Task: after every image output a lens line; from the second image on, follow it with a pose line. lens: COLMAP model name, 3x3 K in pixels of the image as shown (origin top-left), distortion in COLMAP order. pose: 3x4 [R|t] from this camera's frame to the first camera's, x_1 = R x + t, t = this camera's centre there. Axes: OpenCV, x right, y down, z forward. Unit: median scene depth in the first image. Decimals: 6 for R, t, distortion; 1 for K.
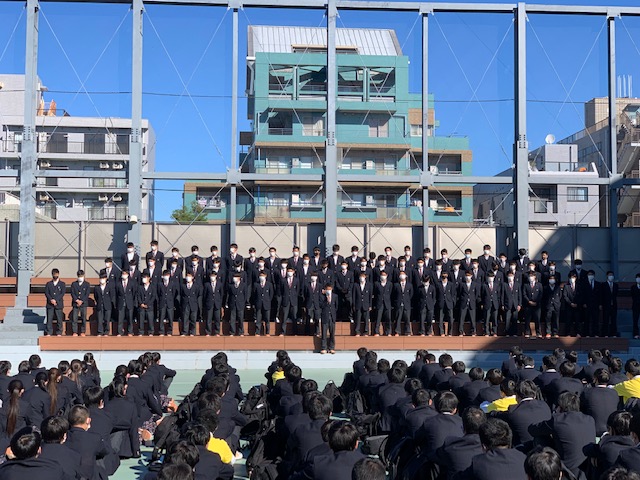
lens RADIAL K [[1011.3, 0, 321.4], [0, 1011.3, 240.9], [0, 0, 1]] dist [0.094117, 0.000000]
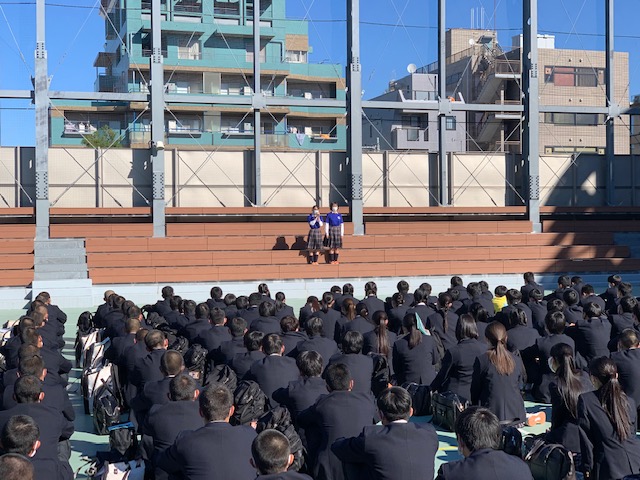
lens RADIAL K [[1011.3, 0, 325.8], [0, 1011.3, 242.8], [0, 0, 1]] dist [0.094117, 0.000000]
pose [[0.975618, -0.016933, 0.218822, -0.184653], [0.000801, 0.997287, 0.073601, 0.000044], [-0.219475, -0.071631, 0.972985, 0.023272]]
